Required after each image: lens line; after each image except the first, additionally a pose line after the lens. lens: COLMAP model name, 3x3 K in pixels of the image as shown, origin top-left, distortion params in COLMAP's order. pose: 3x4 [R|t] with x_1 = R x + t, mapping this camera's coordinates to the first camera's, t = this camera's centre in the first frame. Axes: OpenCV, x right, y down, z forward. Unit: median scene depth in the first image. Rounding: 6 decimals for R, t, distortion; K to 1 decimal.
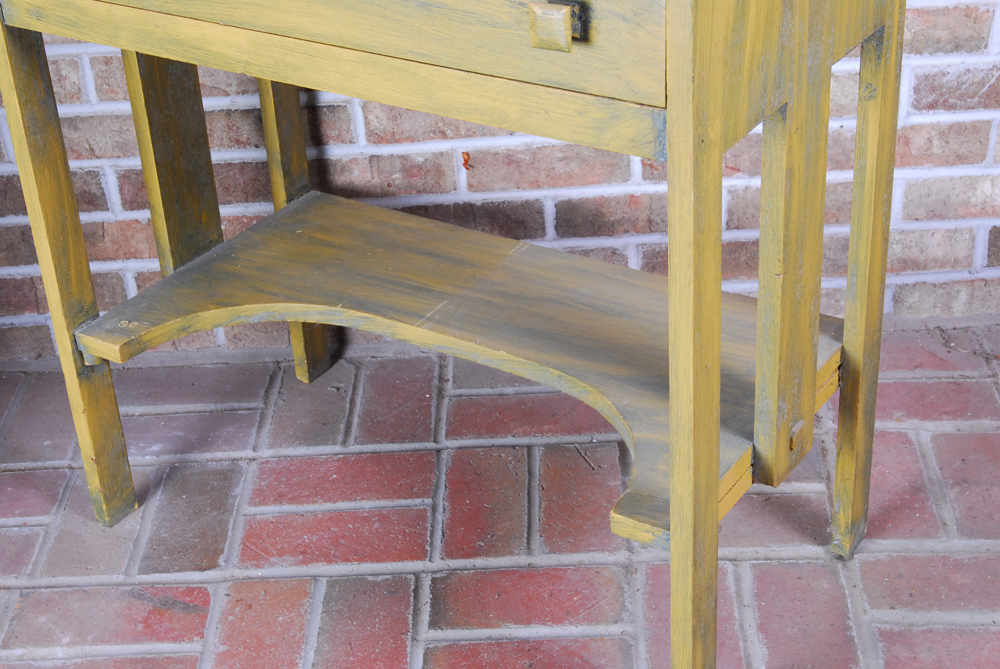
lens RADIAL K [[1667.8, 0, 500.0], [0, 1667.8, 334.5], [0, 0, 1]] dist [0.019853, 0.101466]
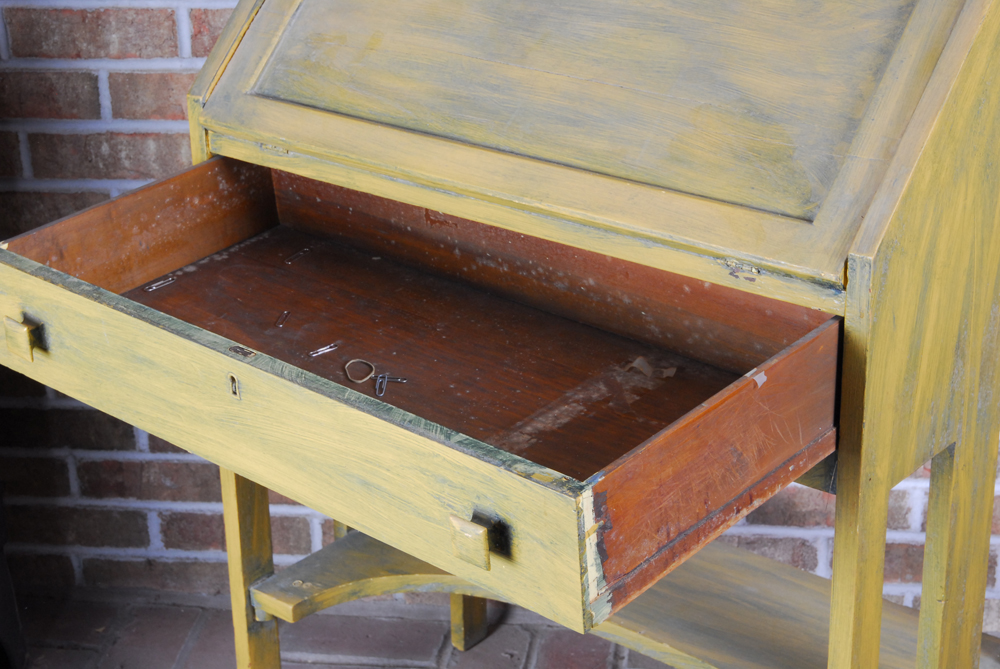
lens RADIAL K [[1962.1, 0, 500.1], [0, 1962.1, 366.3], [0, 0, 1]] dist [0.026592, 0.198935]
pose [[0.993900, 0.074052, -0.081724, -0.015332], [-0.082085, 0.991620, -0.099760, -0.033877], [0.073652, 0.105860, 0.991650, -0.236849]]
